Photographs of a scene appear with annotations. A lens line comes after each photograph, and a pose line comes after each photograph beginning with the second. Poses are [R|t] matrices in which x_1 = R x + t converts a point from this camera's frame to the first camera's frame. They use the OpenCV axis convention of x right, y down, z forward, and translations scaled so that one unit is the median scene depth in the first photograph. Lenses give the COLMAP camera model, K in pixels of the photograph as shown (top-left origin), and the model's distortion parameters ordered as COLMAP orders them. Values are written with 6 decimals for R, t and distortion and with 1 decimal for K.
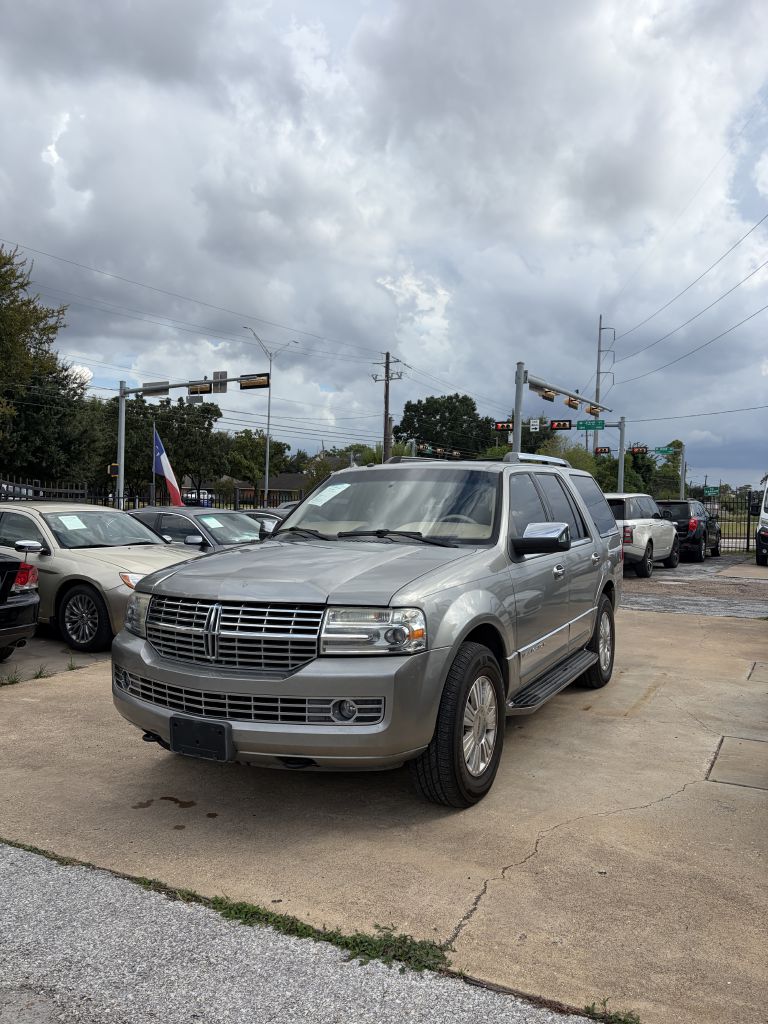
lens RADIAL K [[776.6, 0, 390.5], [0, 776.6, 514.4], [0, 0, 1]] dist [0.046221, -0.051780]
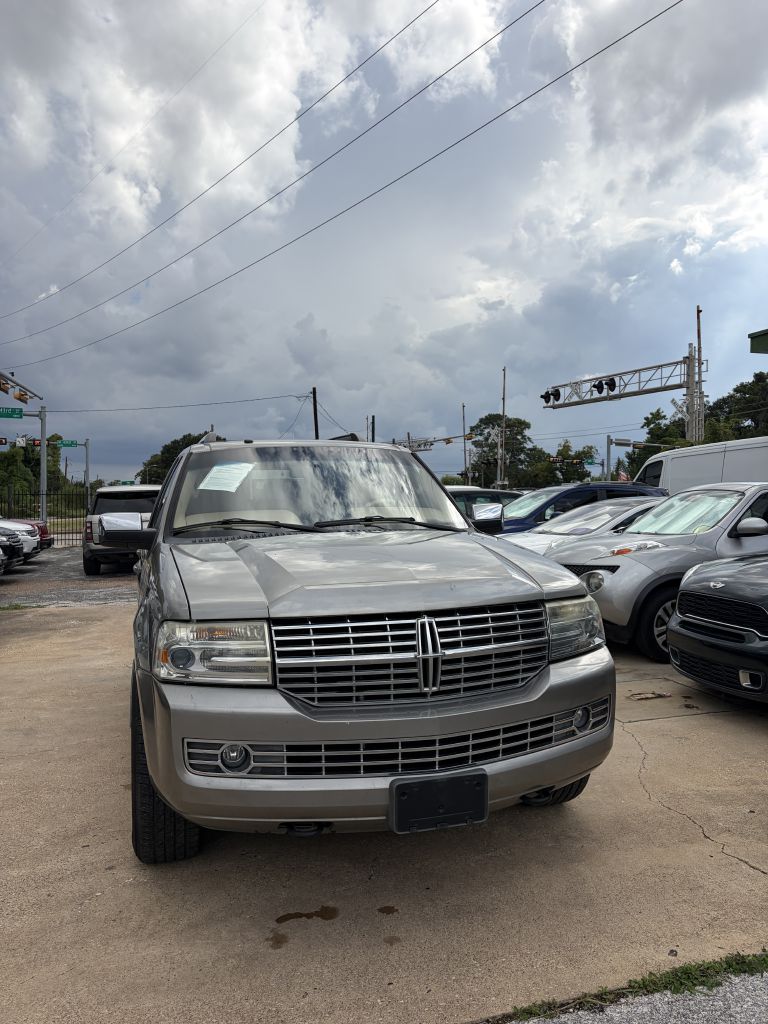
lens RADIAL K [[776.6, 0, 385.9], [0, 776.6, 512.6], [0, 0, 1]] dist [0.046221, -0.051780]
pose [[0.720251, -0.031423, 0.693001, -0.684822], [0.028774, 0.999467, 0.015414, 0.004220], [-0.693116, 0.008839, 0.720772, 0.448637]]
